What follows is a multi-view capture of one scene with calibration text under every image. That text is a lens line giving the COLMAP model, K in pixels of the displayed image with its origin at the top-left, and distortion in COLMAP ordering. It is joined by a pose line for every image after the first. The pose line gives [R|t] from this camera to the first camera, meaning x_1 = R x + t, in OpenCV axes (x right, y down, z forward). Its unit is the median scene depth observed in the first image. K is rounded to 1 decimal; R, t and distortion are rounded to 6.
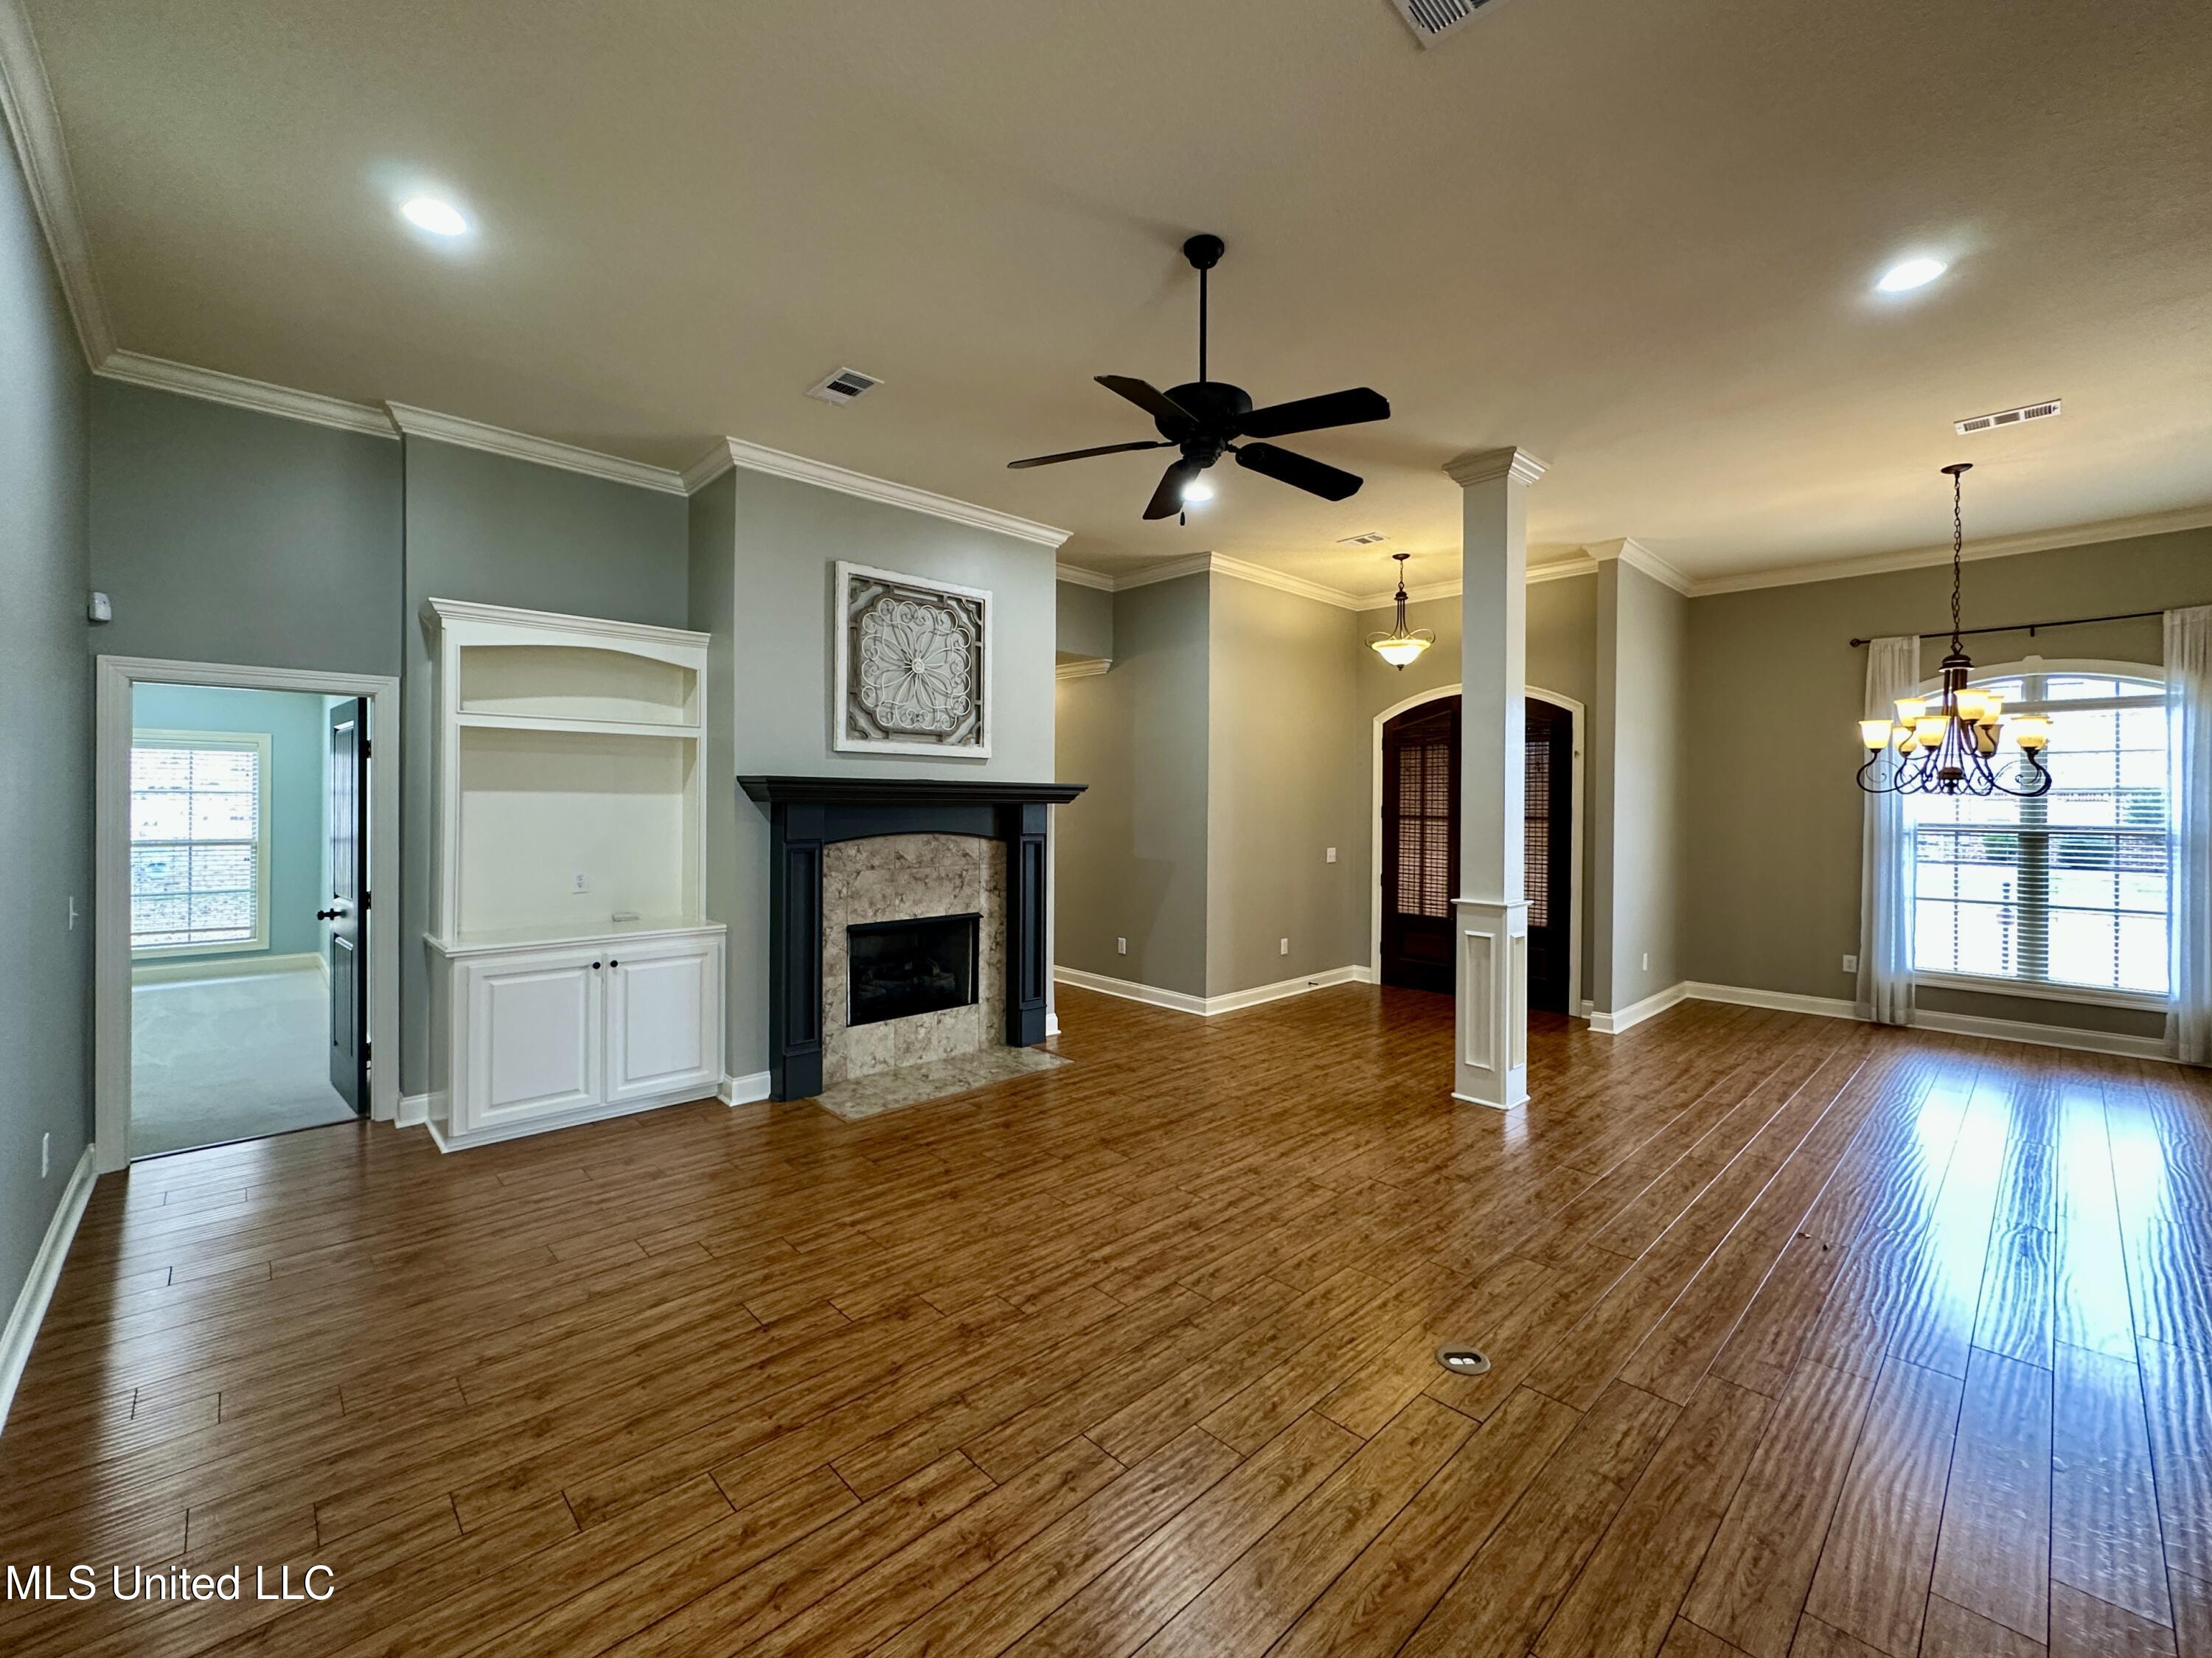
lens RADIAL K [[913.7, 0, 1114.3], [0, 913.7, 803.4], [0, 0, 1]] dist [-0.001165, 0.000303]
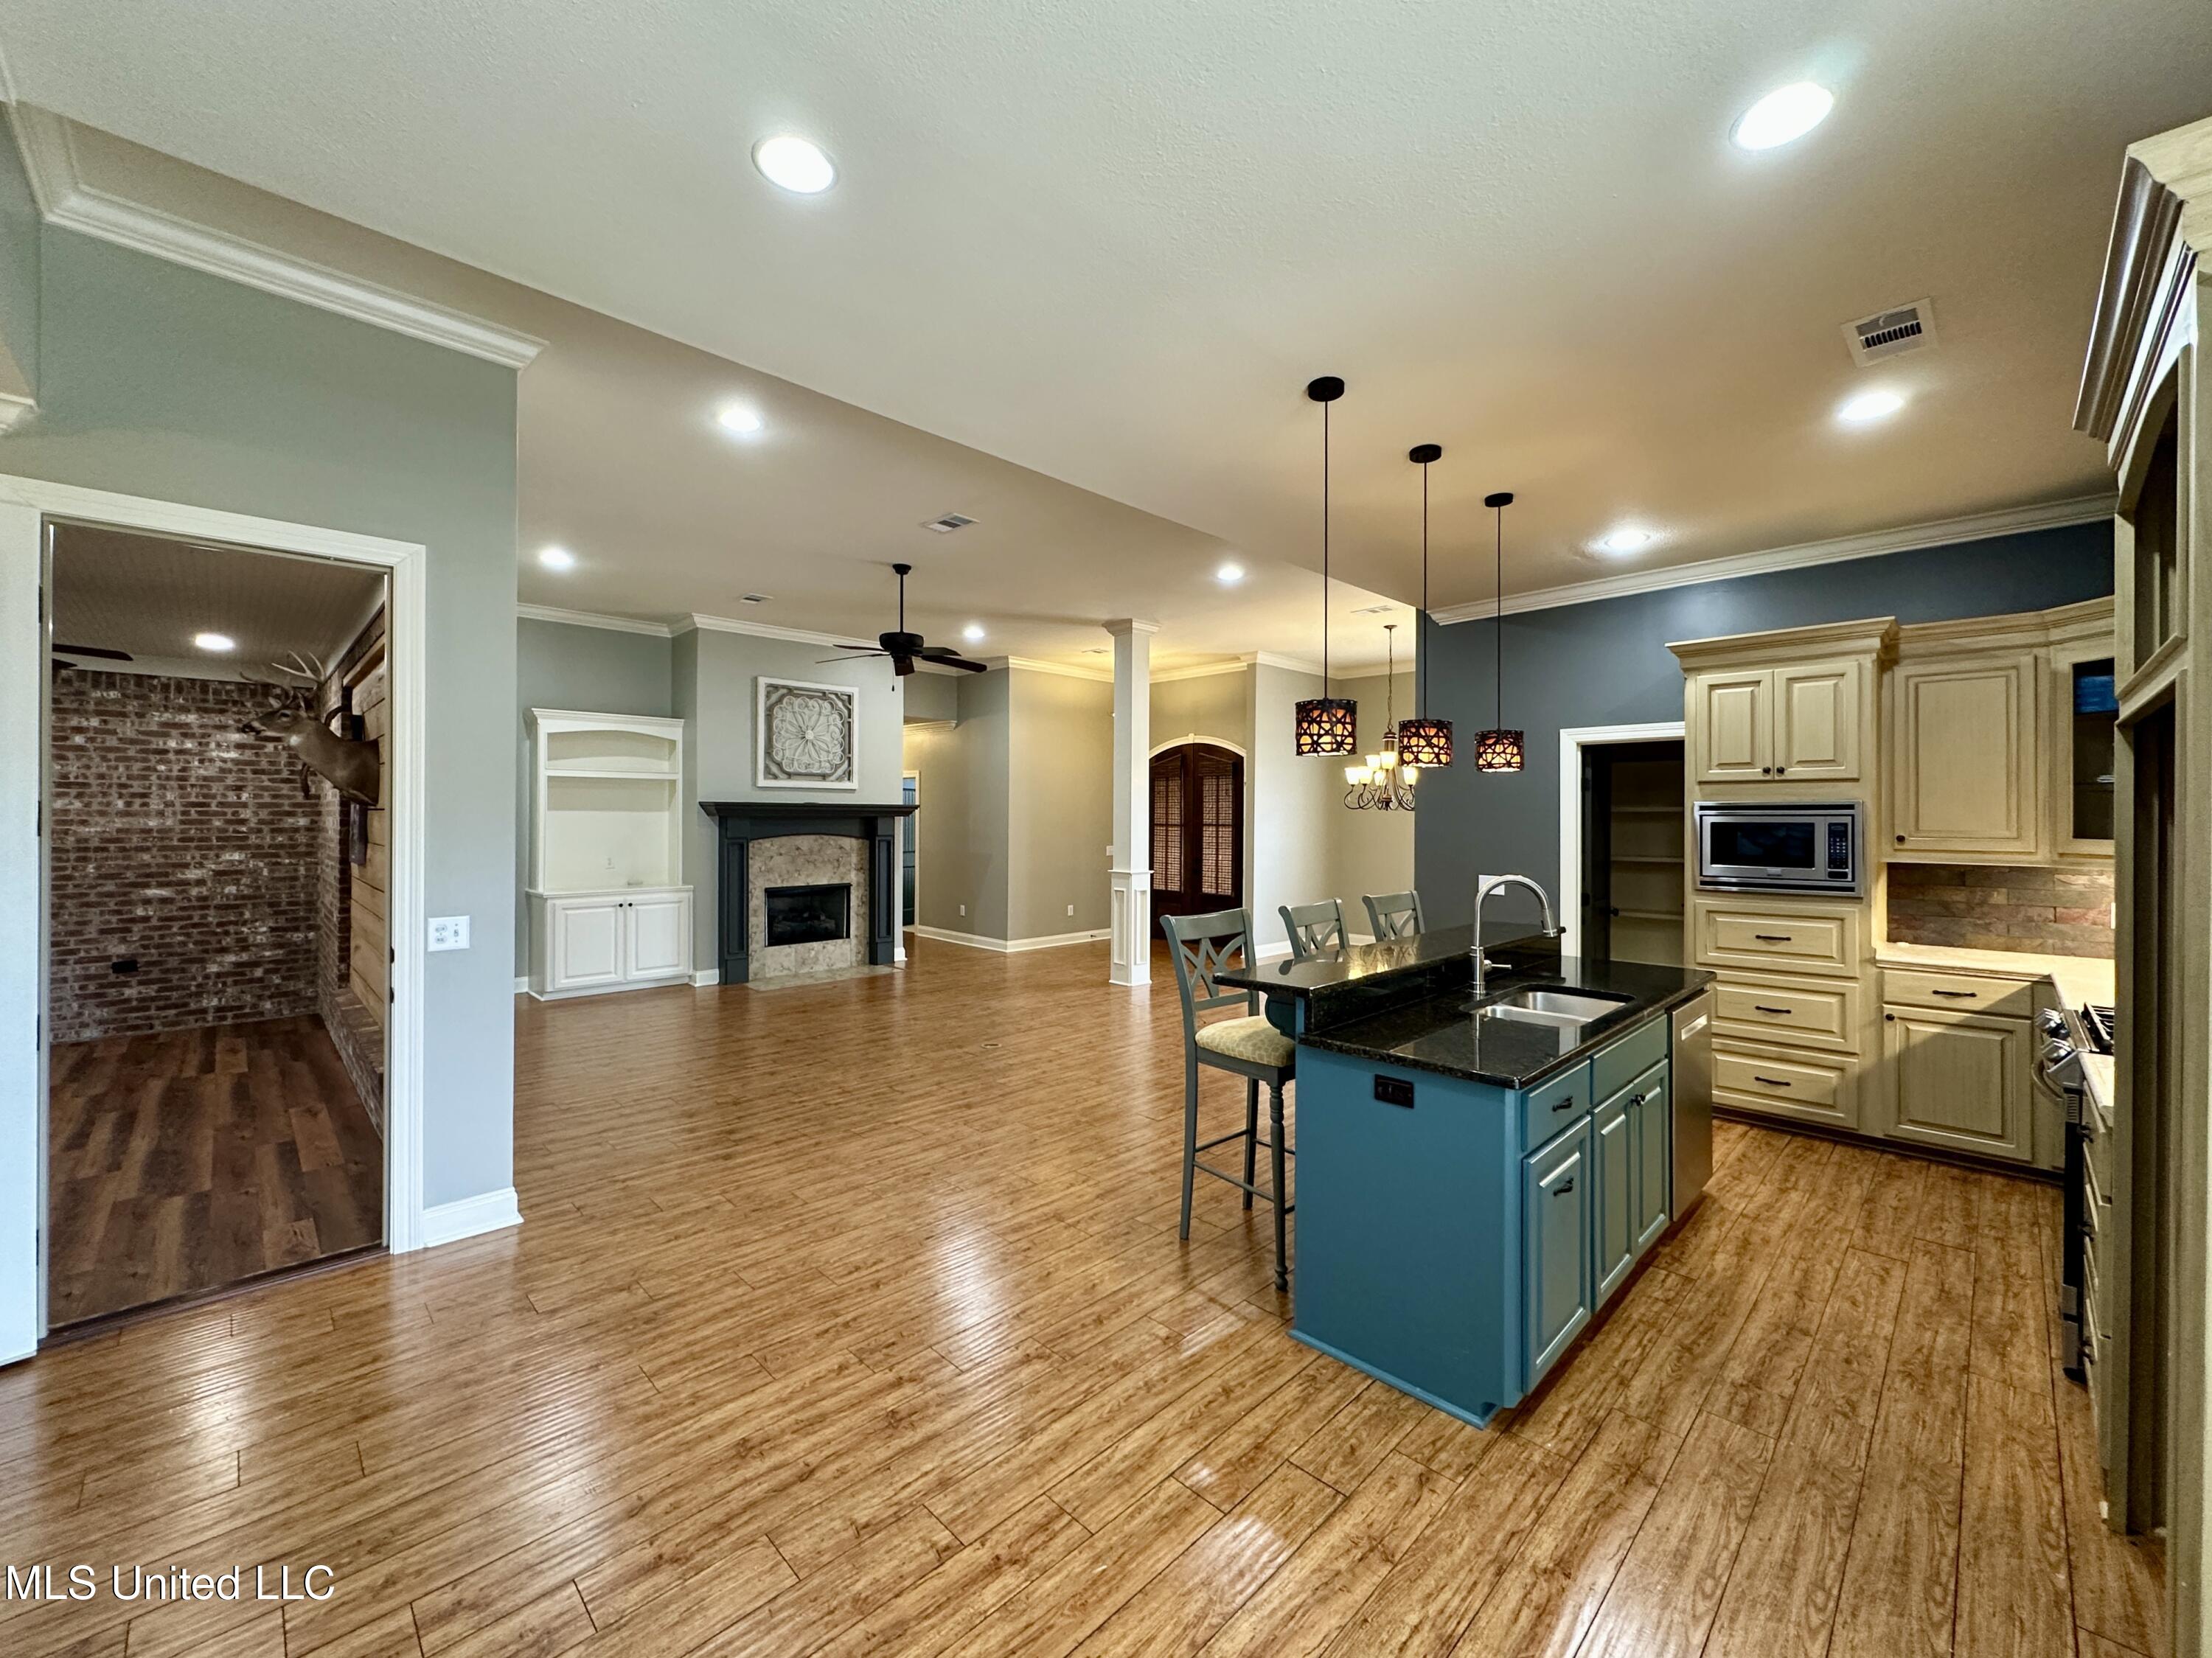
lens RADIAL K [[888.6, 0, 1111.0], [0, 888.6, 813.5], [0, 0, 1]] dist [-0.000770, -0.000371]
pose [[0.999820, -0.003836, 0.018556, 0.311361], [0.003903, 0.999986, -0.003535, 0.001770], [-0.018543, 0.003606, 0.999822, -0.649189]]
